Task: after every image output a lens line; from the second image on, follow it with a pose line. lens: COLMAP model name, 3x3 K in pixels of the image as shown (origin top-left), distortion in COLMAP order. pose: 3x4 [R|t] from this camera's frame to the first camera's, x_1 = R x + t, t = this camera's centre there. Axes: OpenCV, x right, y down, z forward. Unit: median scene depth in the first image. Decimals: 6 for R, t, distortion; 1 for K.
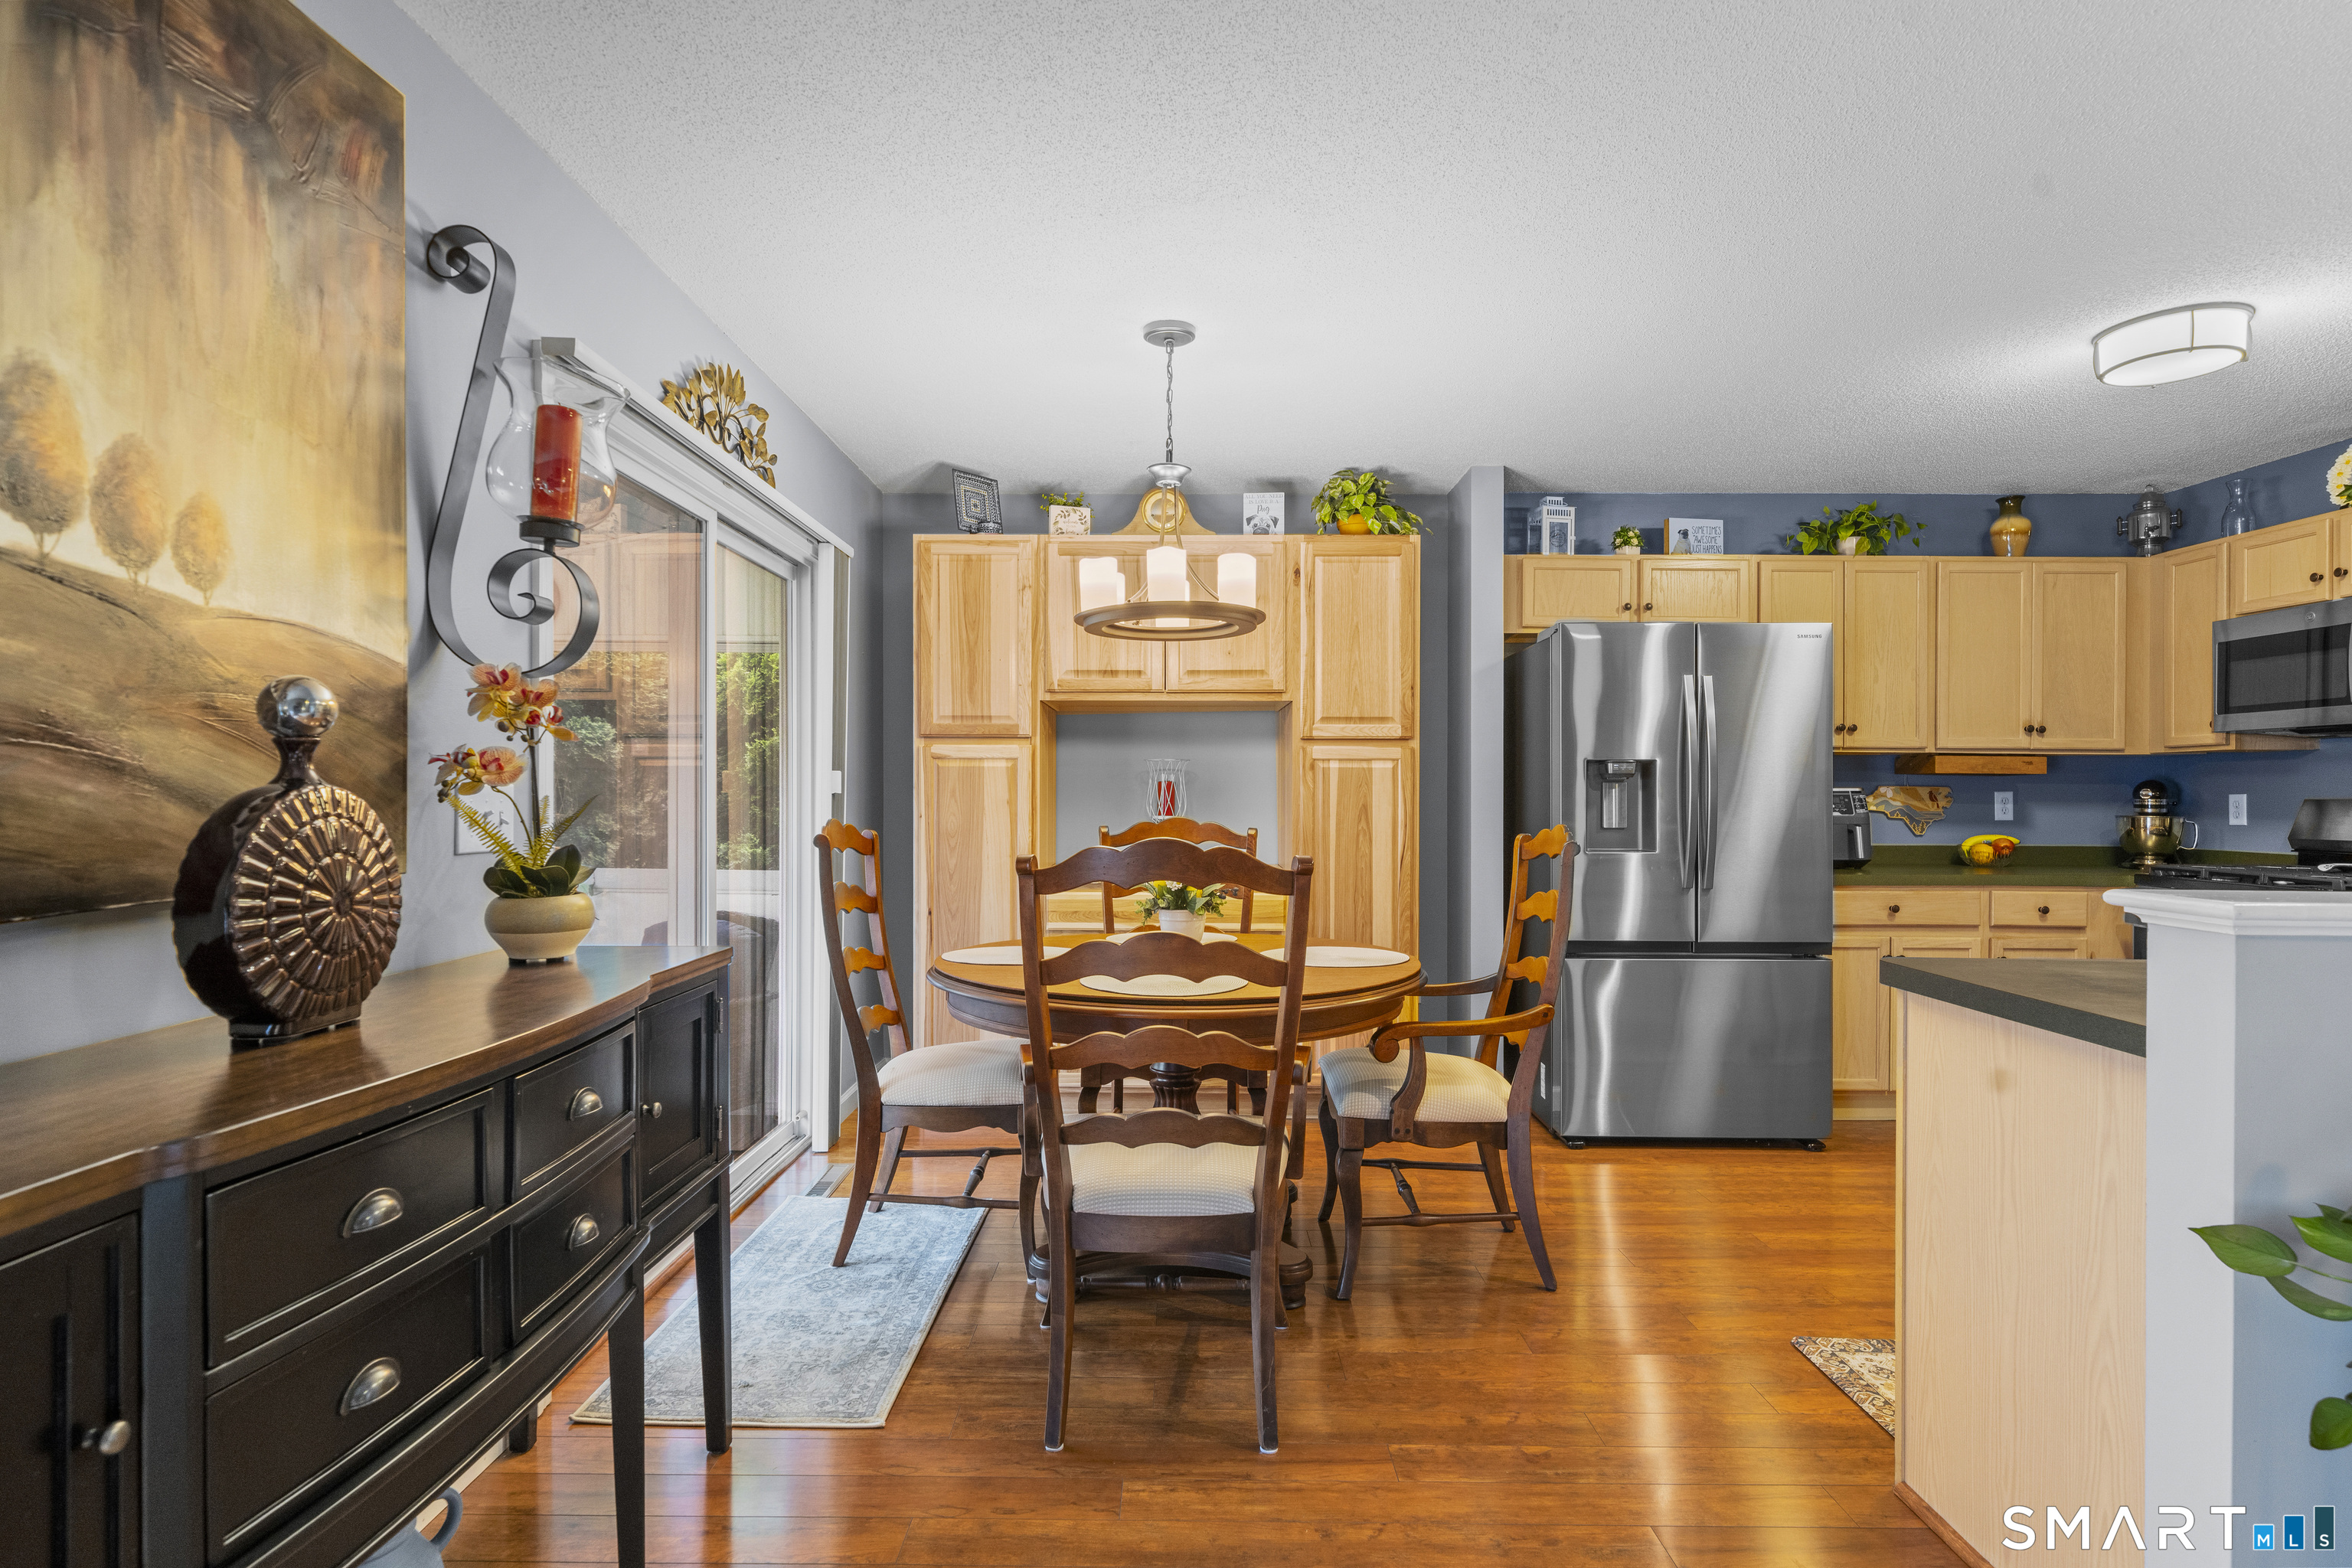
lens RADIAL K [[1196.9, 0, 1157.6], [0, 1196.9, 796.2], [0, 0, 1]] dist [-0.009008, 0.002720]
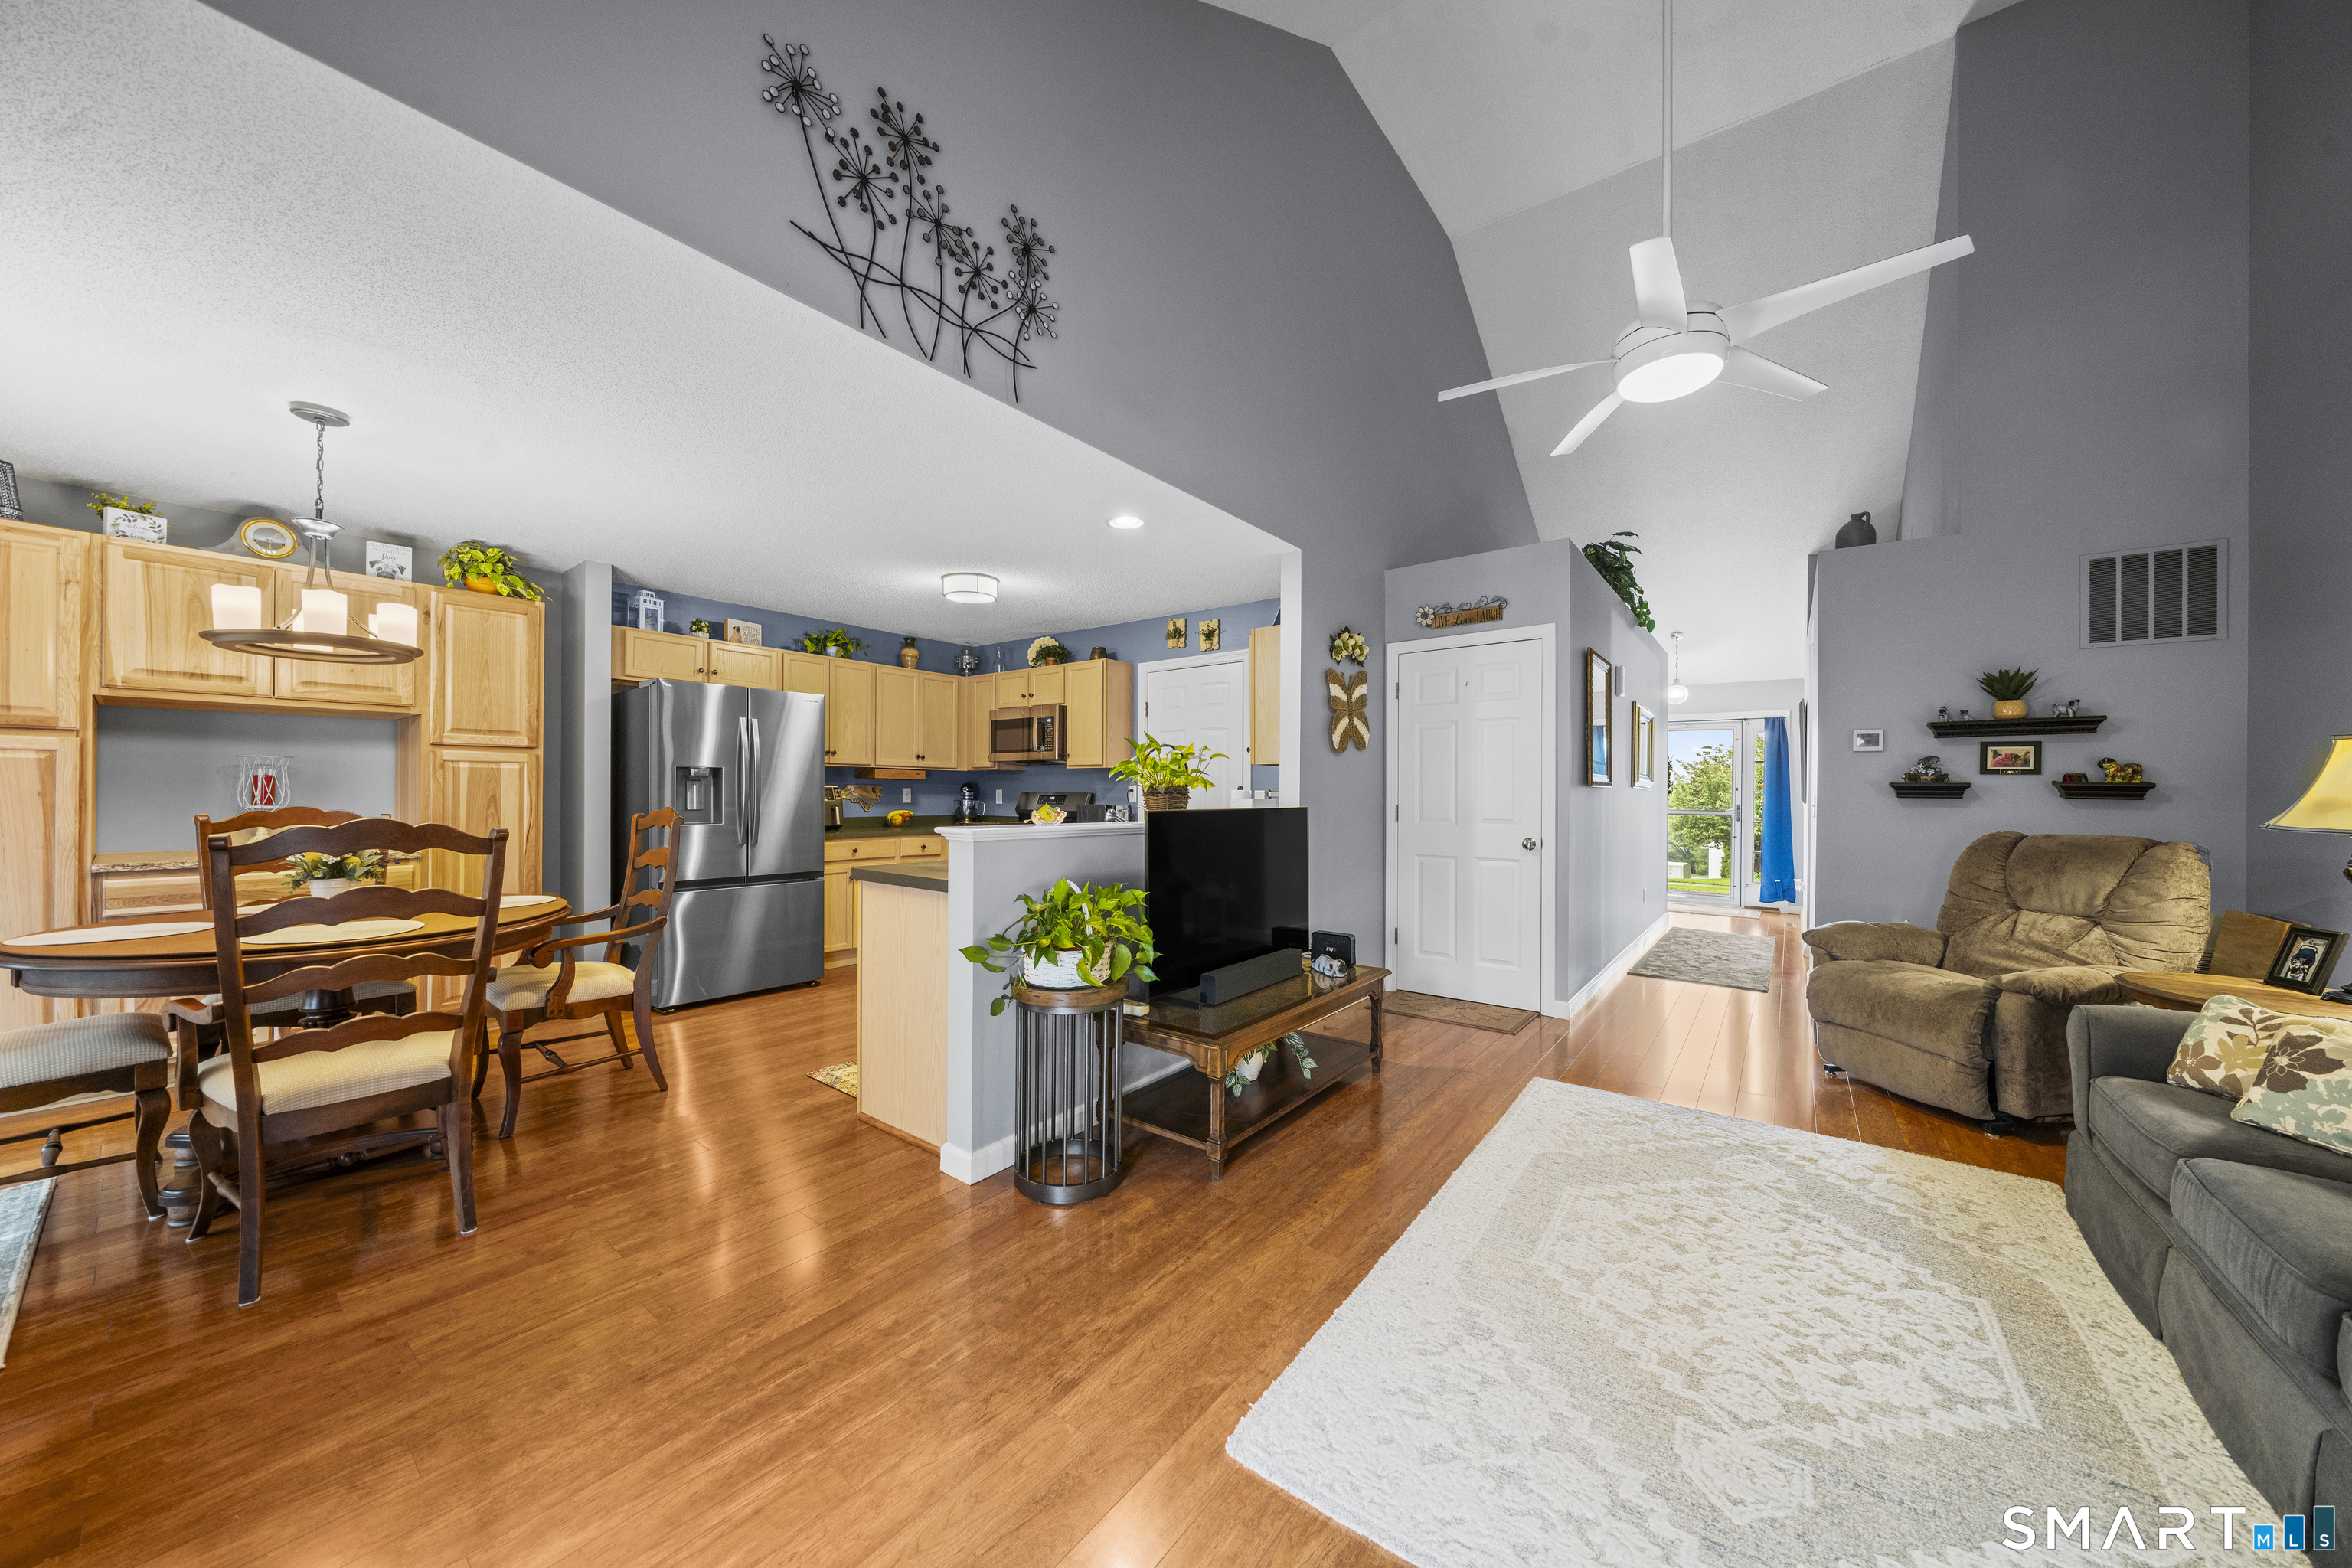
lens RADIAL K [[804.2, 0, 1180.9], [0, 804.2, 793.7], [0, 0, 1]] dist [-0.000423, -0.000164]
pose [[0.589100, -0.000499, 0.808060, -0.103241], [-0.003345, 0.999990, 0.003056, -0.000063], [-0.808053, -0.004503, 0.589092, -0.159647]]
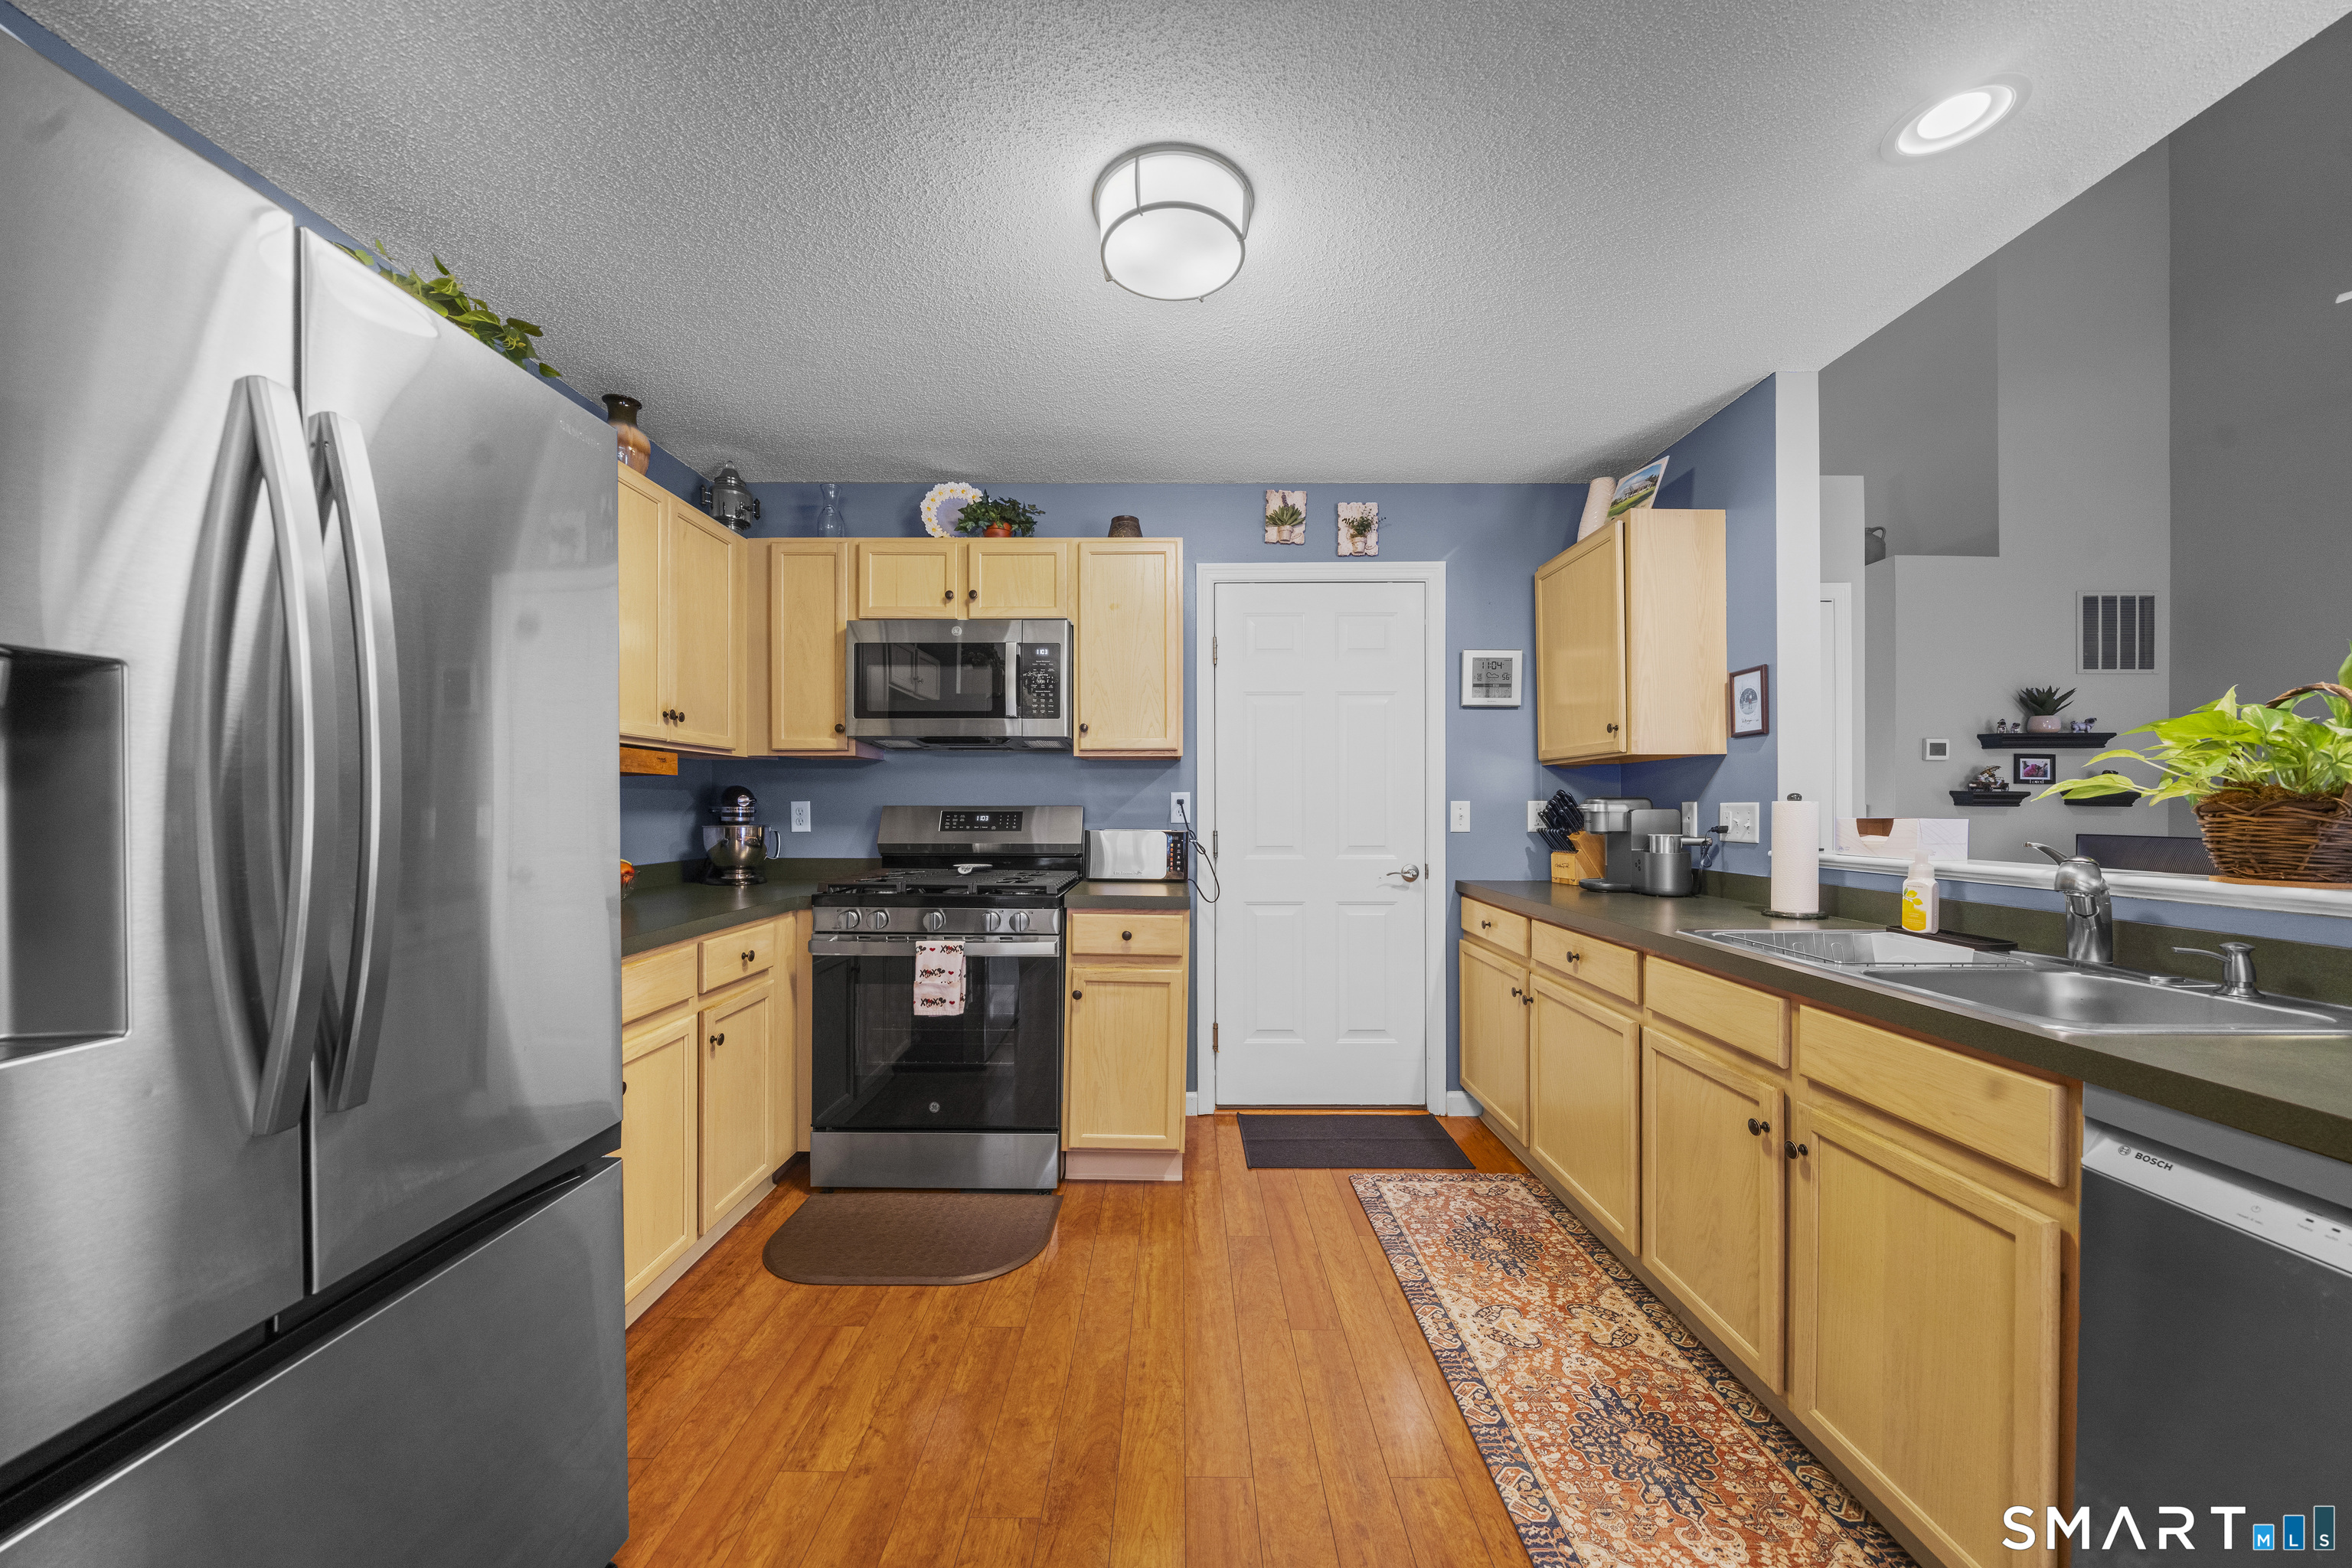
lens RADIAL K [[804.2, 0, 1179.7], [0, 804.2, 803.7], [0, 0, 1]] dist [-0.000423, -0.000164]
pose [[-0.023753, -0.004405, 0.999708, 0.237026], [0.000100, 0.999990, 0.004409, -0.002612], [-0.999718, 0.000205, -0.023752, 0.753297]]
